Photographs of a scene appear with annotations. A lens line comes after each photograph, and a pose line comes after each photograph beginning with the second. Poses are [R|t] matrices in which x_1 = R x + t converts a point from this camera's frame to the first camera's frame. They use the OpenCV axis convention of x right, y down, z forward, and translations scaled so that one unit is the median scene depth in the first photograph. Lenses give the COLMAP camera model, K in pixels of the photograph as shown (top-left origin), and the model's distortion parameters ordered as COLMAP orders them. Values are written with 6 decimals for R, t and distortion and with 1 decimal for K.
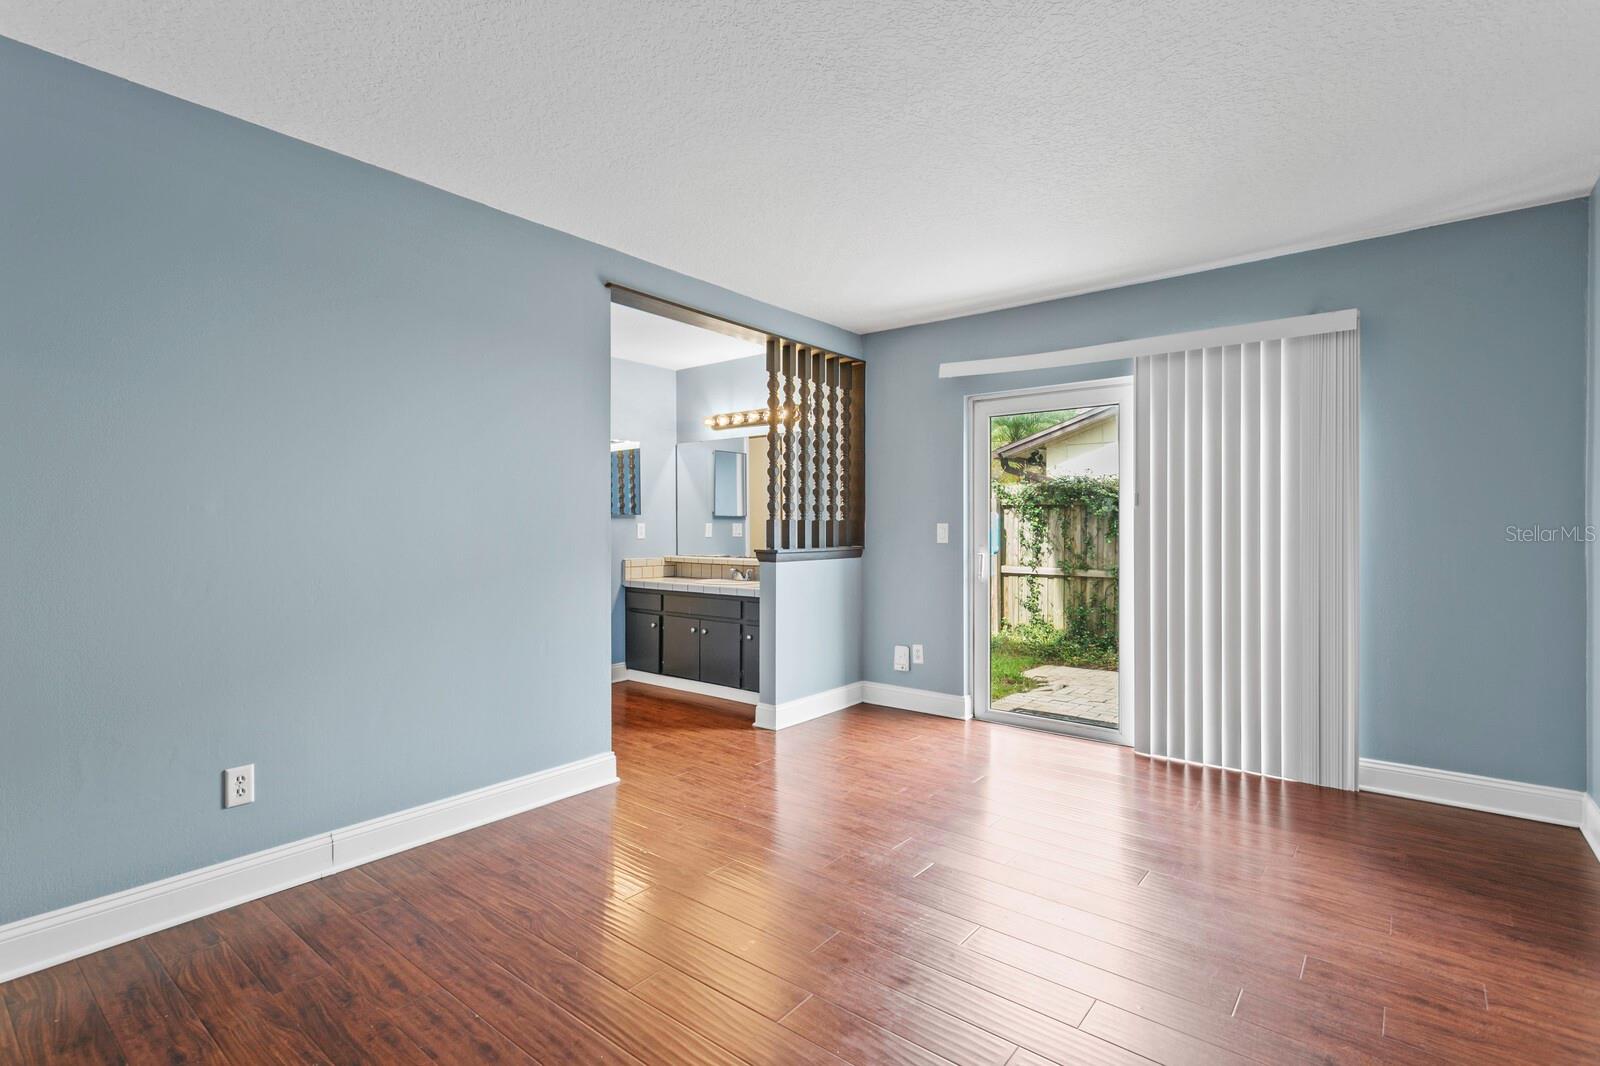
lens RADIAL K [[768.1, 0, 802.3], [0, 768.1, 531.4], [0, 0, 1]] dist [-0.000184, 0.001599]
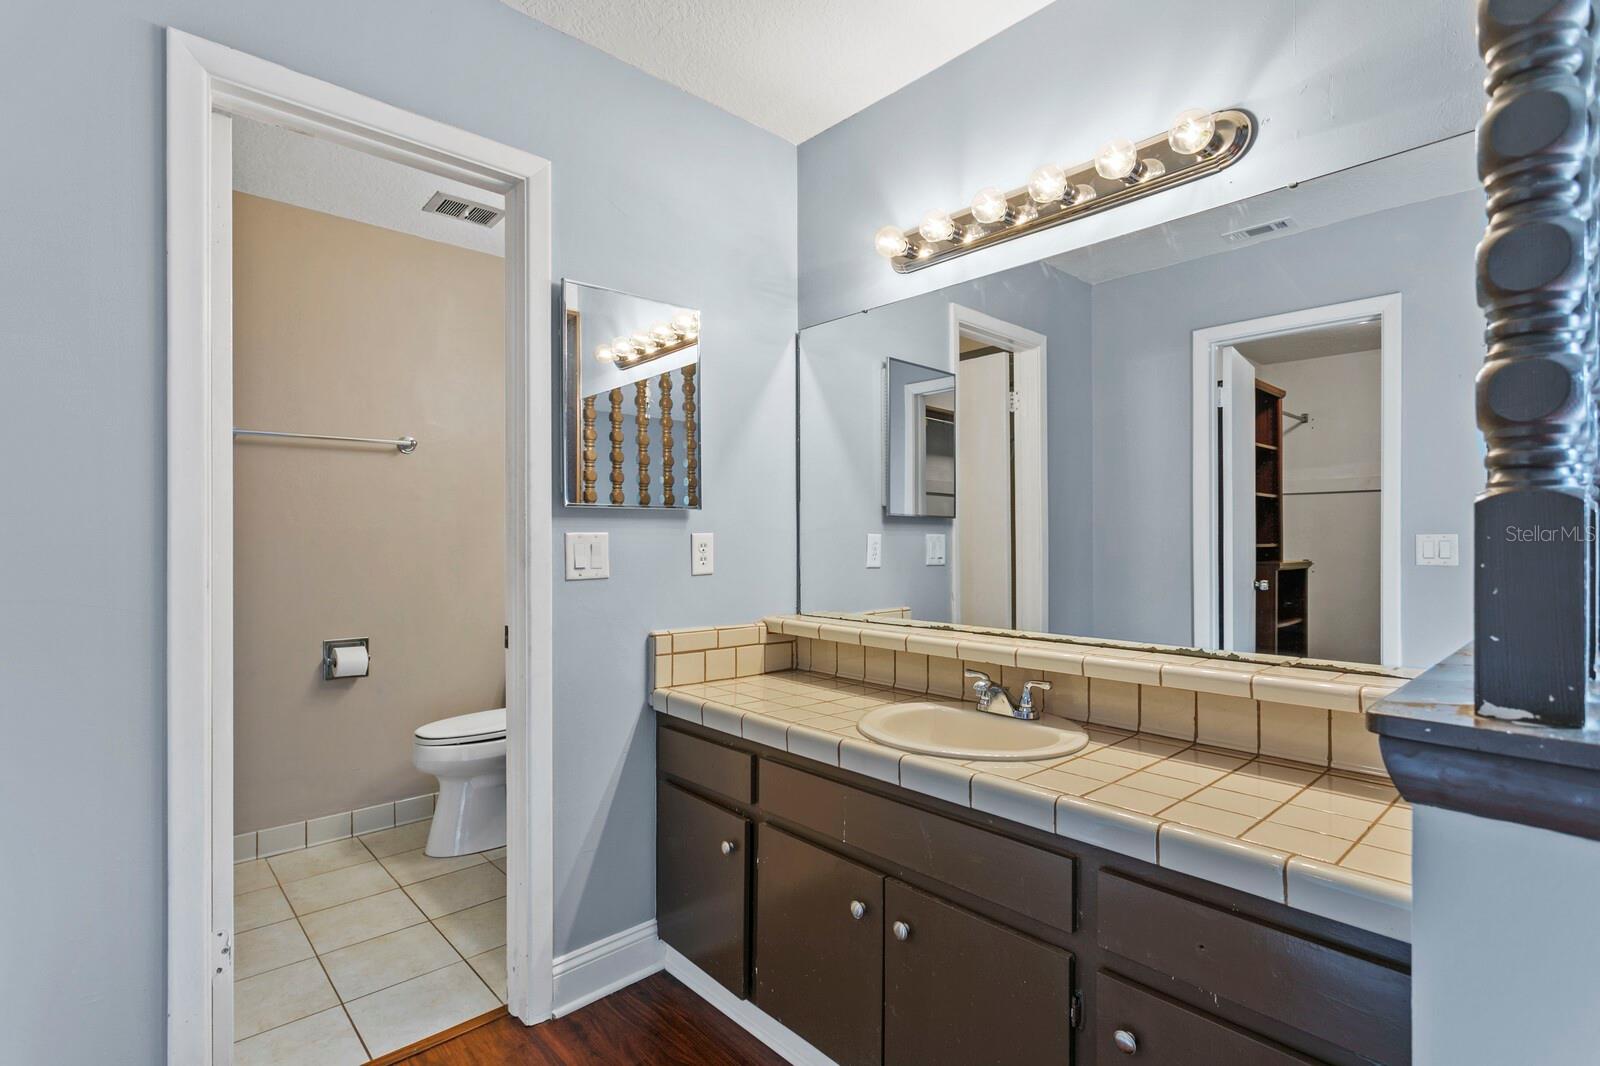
lens RADIAL K [[768.1, 0, 798.3], [0, 768.1, 535.2], [0, 0, 1]] dist [-0.000184, 0.001599]
pose [[0.988395, 0.001992, -0.151892, -0.110201], [-0.003354, 0.999956, -0.008712, -0.006242], [0.151868, 0.009120, 0.988359, 0.650247]]
